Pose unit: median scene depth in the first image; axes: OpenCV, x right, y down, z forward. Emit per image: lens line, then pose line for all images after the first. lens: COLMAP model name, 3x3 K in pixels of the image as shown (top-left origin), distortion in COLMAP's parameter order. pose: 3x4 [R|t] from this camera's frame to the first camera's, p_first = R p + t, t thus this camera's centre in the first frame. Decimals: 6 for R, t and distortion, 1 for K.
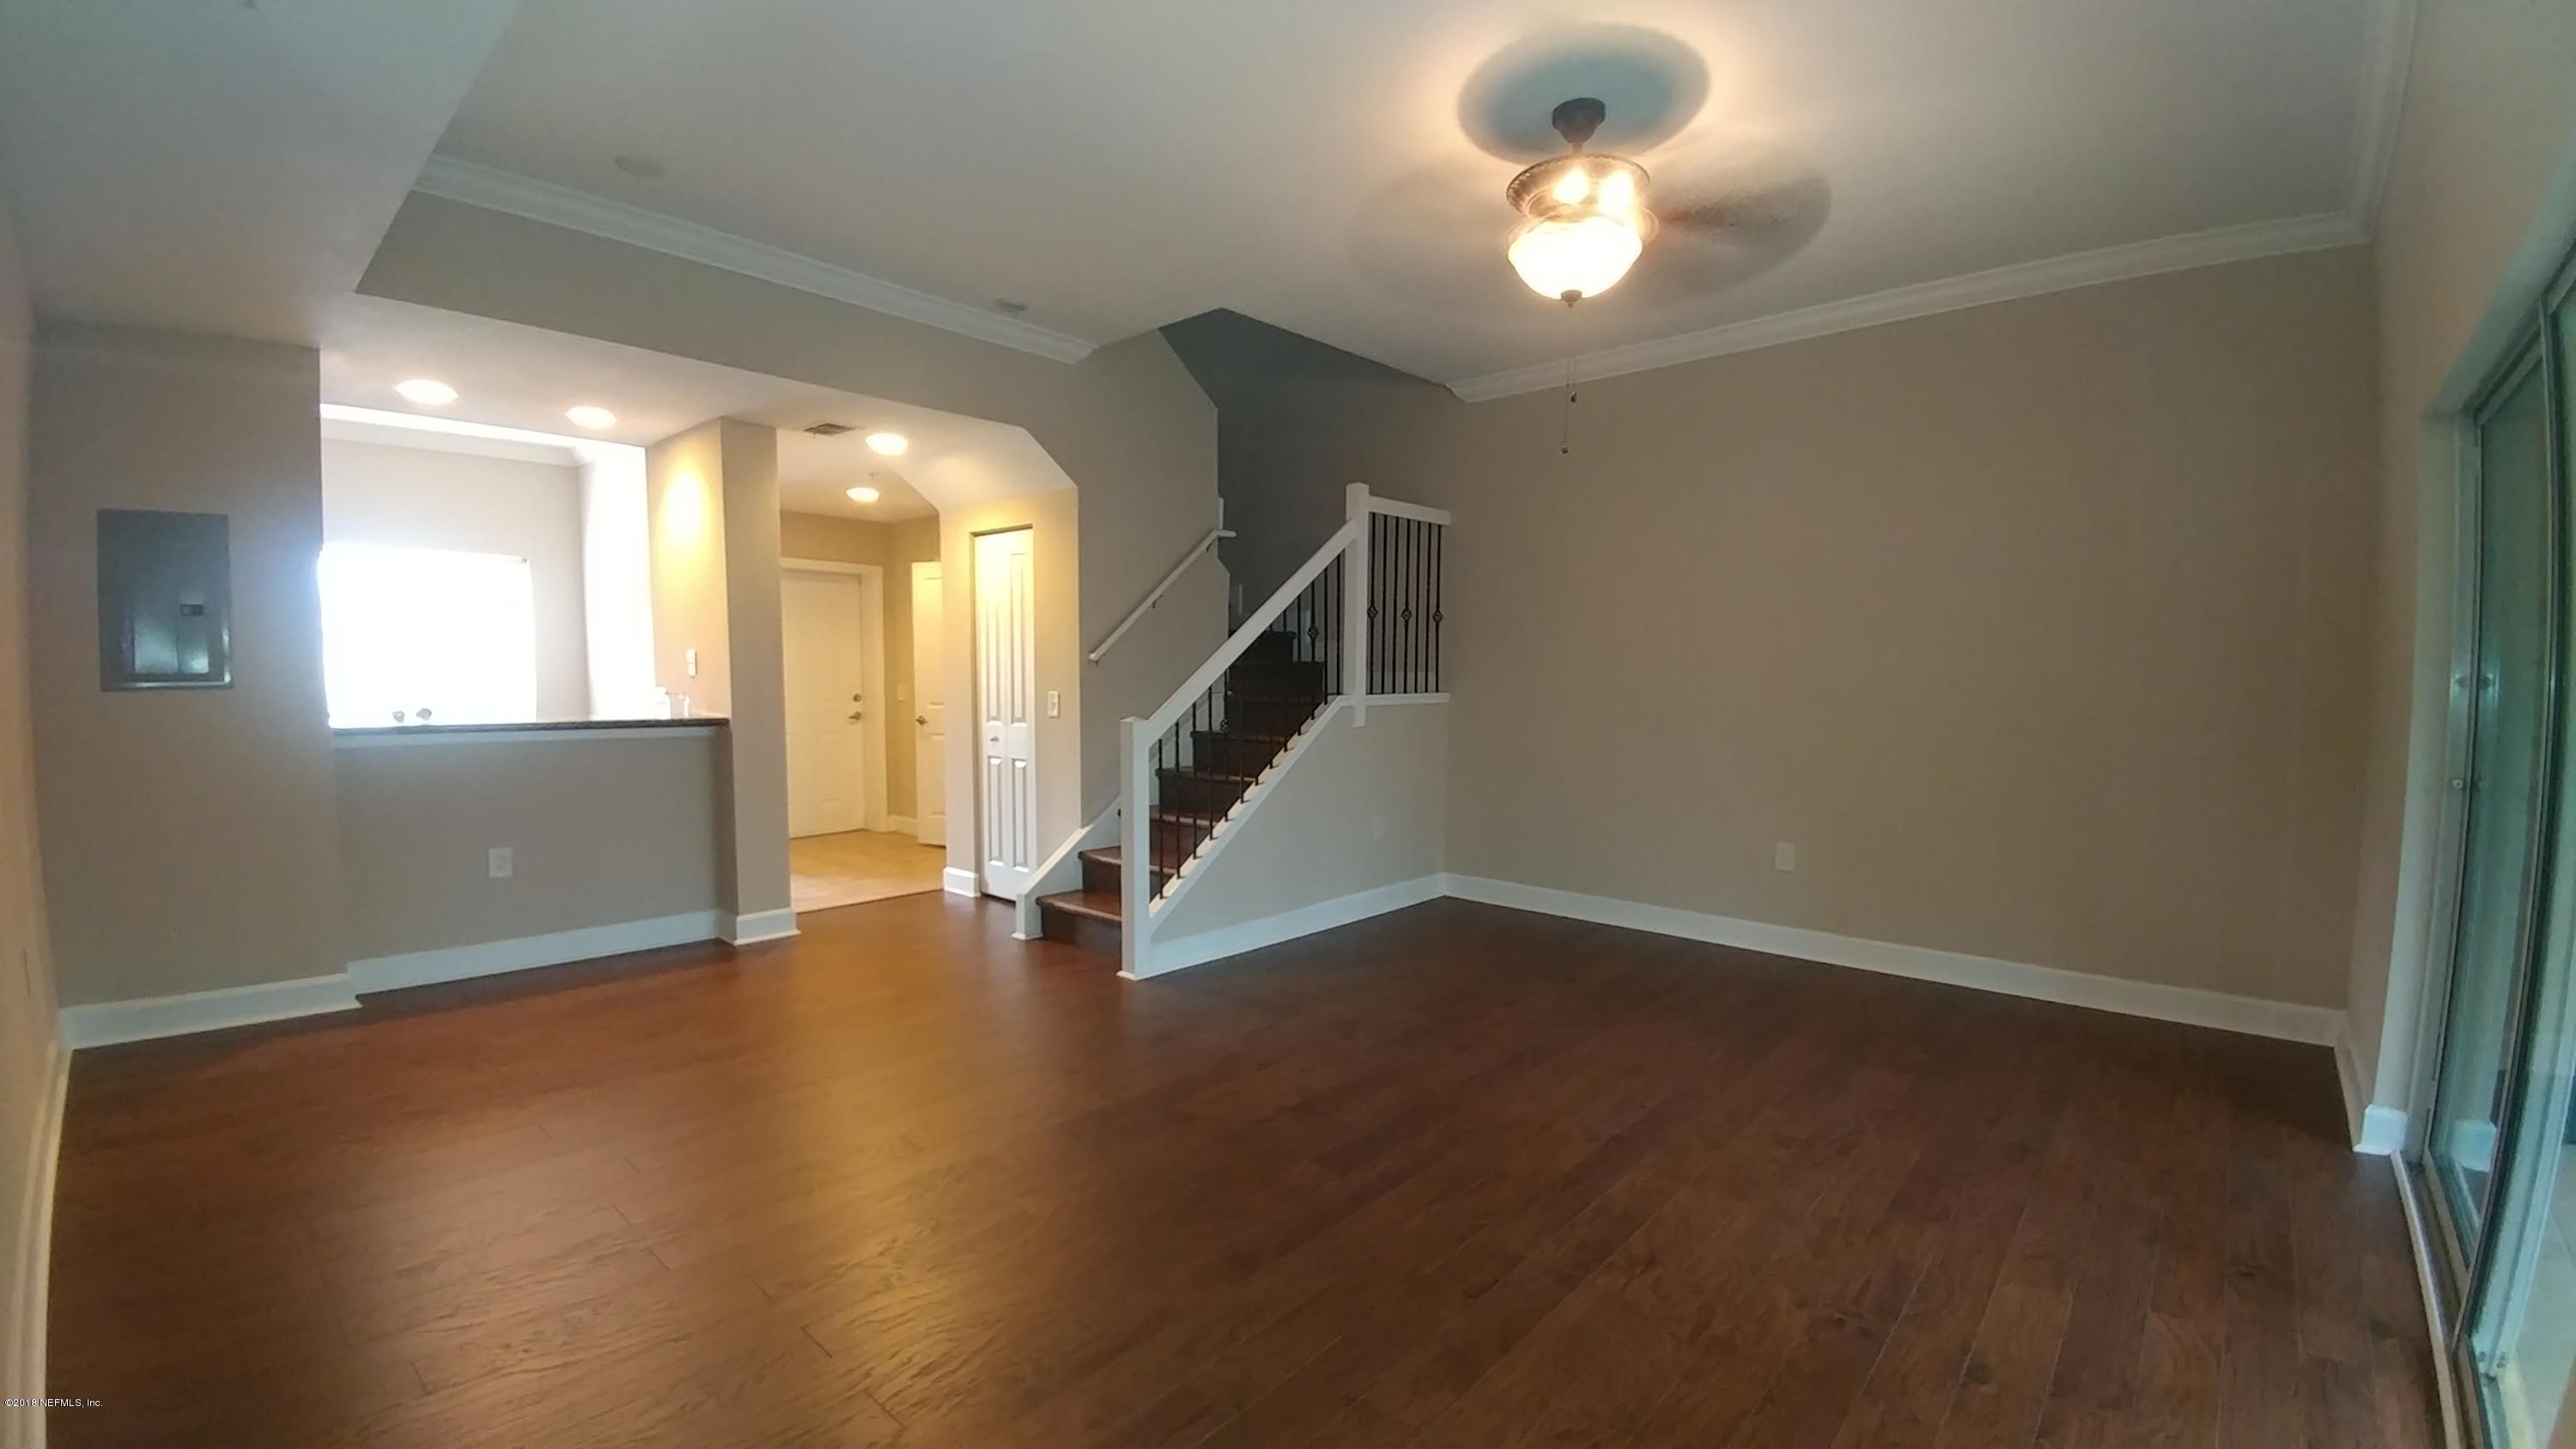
lens RADIAL K [[1044.5, 0, 1318.3], [0, 1044.5, 726.6], [0, 0, 1]] dist [0.001653, -0.018510]
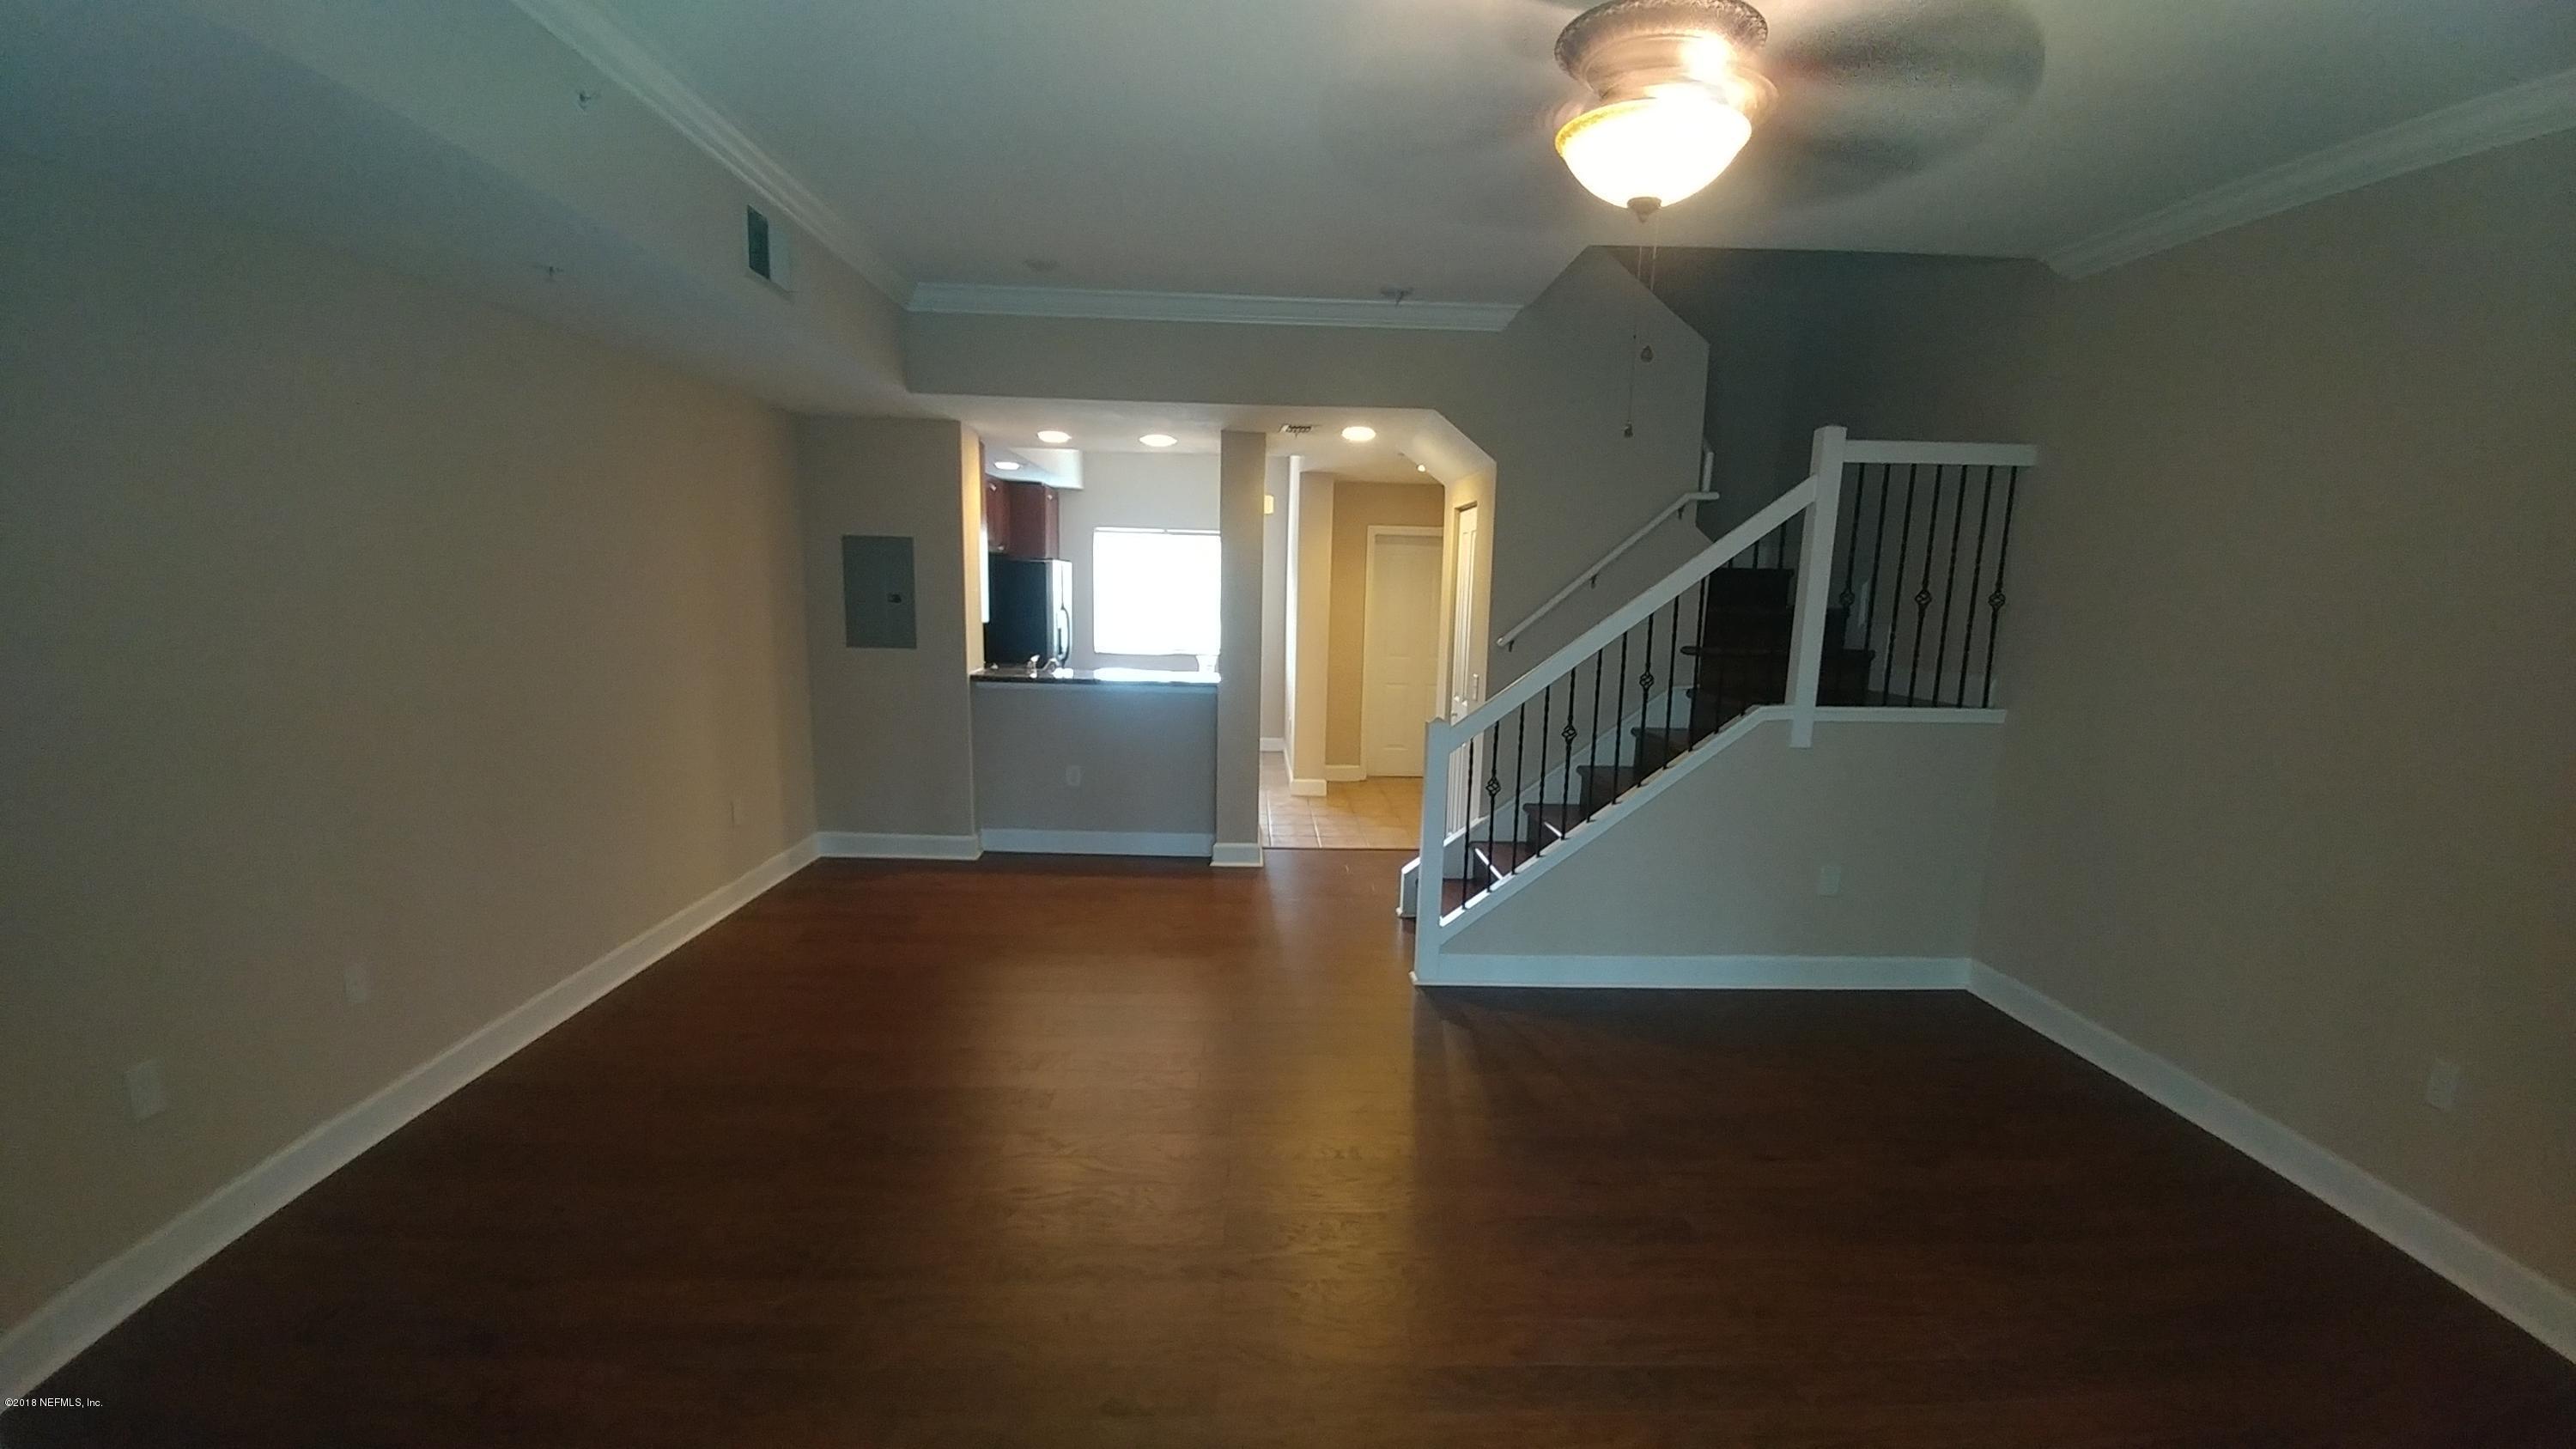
lens RADIAL K [[1044.5, 0, 1318.3], [0, 1044.5, 726.6], [0, 0, 1]] dist [0.001653, -0.018510]
pose [[0.696427, 0.105427, -0.709842, 0.339692], [-0.061866, 0.994288, 0.086976, -0.060178], [0.714956, -0.016658, 0.698971, 0.208768]]
